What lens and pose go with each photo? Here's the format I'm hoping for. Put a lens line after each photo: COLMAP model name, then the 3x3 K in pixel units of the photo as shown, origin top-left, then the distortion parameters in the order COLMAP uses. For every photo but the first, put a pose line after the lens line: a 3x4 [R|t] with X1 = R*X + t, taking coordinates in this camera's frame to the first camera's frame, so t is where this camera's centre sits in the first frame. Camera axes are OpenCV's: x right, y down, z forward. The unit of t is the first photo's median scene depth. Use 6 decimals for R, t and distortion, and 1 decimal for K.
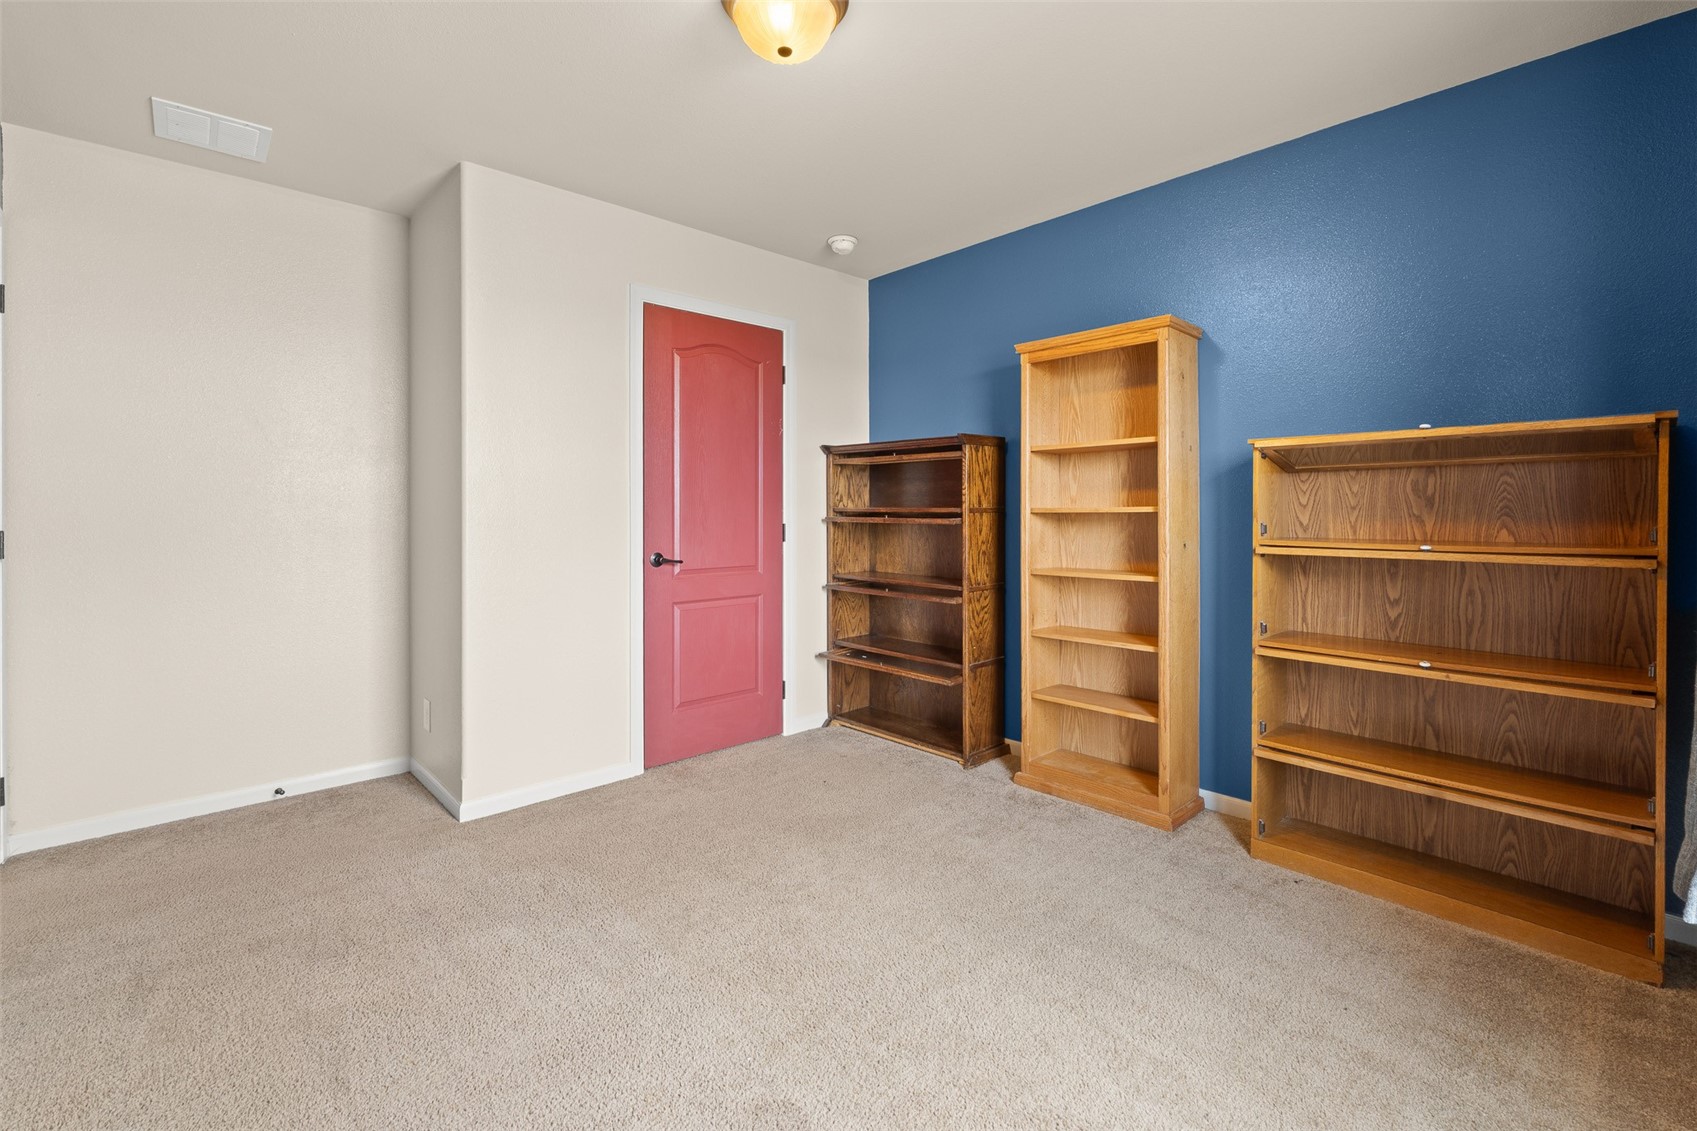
lens RADIAL K [[739.9, 0, 854.4], [0, 739.9, 486.8], [0, 0, 1]] dist [-0.003044, -0.000512]
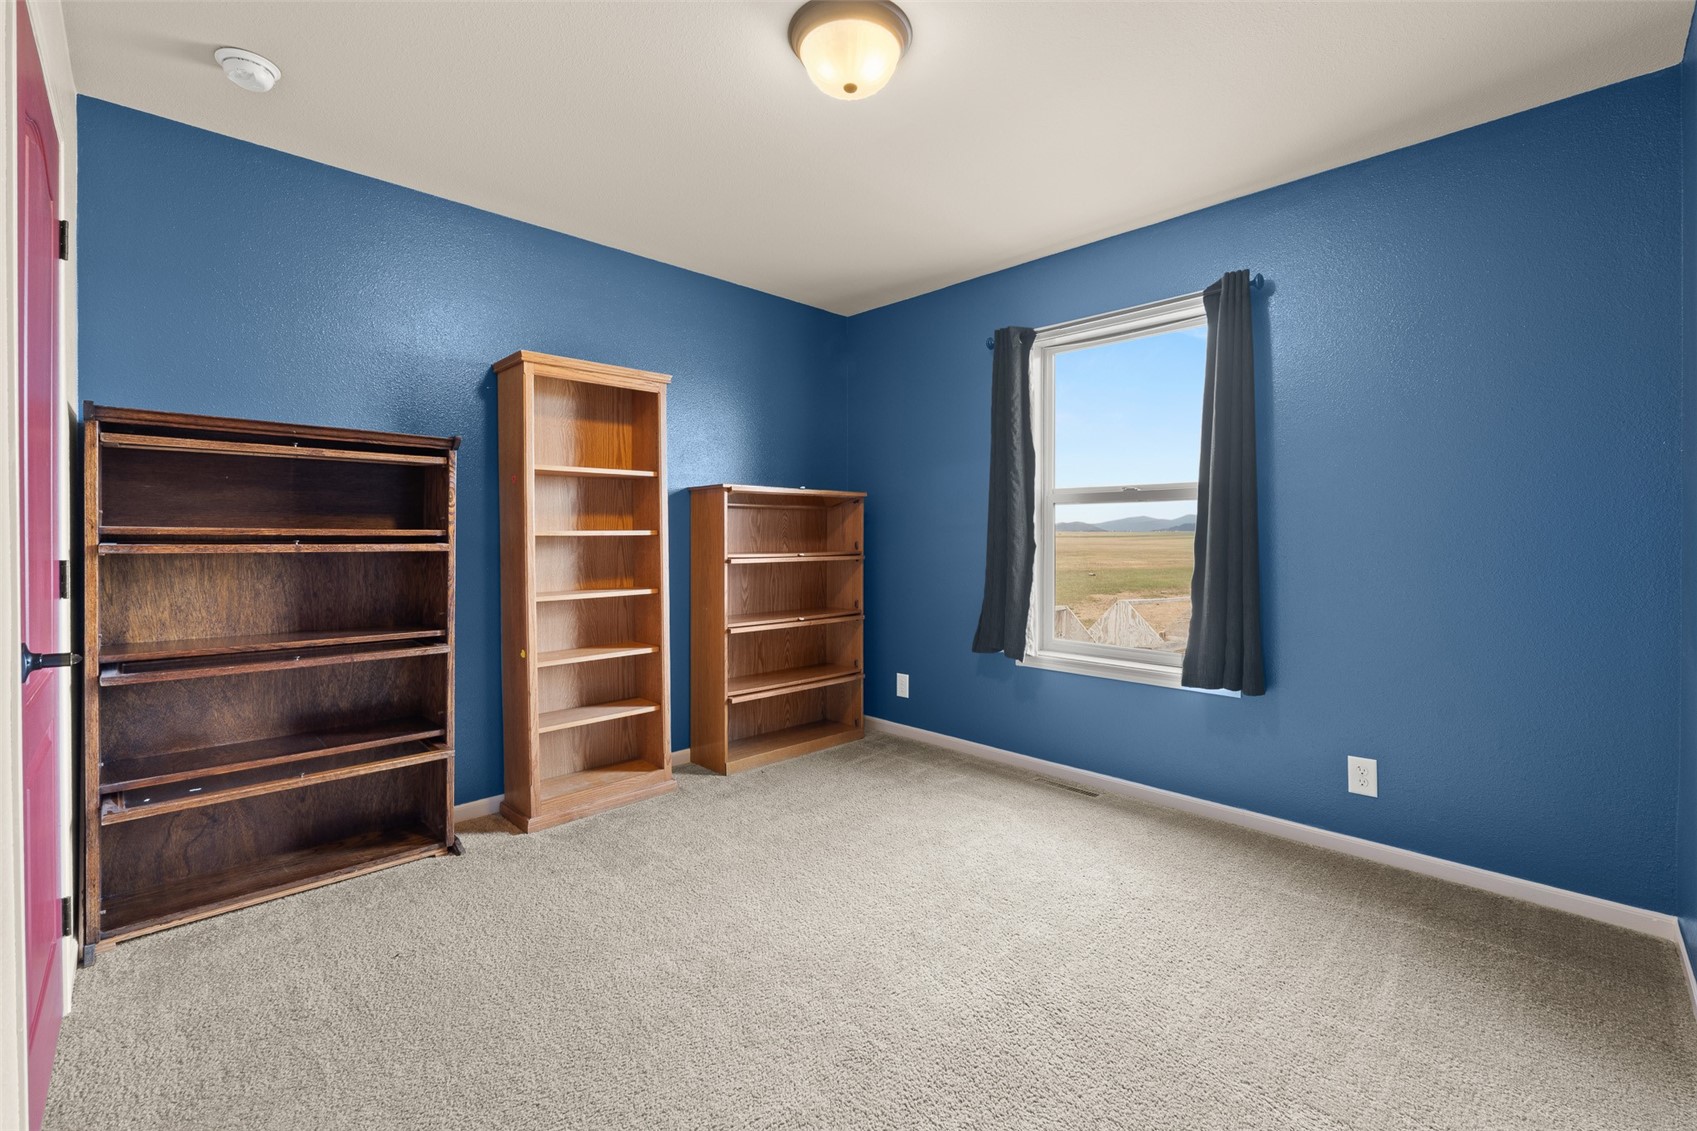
lens RADIAL K [[718.8, 0, 843.0], [0, 718.8, 522.9], [0, 0, 1]] dist [0.002455, -0.000152]
pose [[-0.016352, 0.020271, 0.999661, -0.677371], [-0.030947, 0.999305, -0.020770, 0.025878], [-0.999387, -0.031276, -0.015714, 0.633062]]
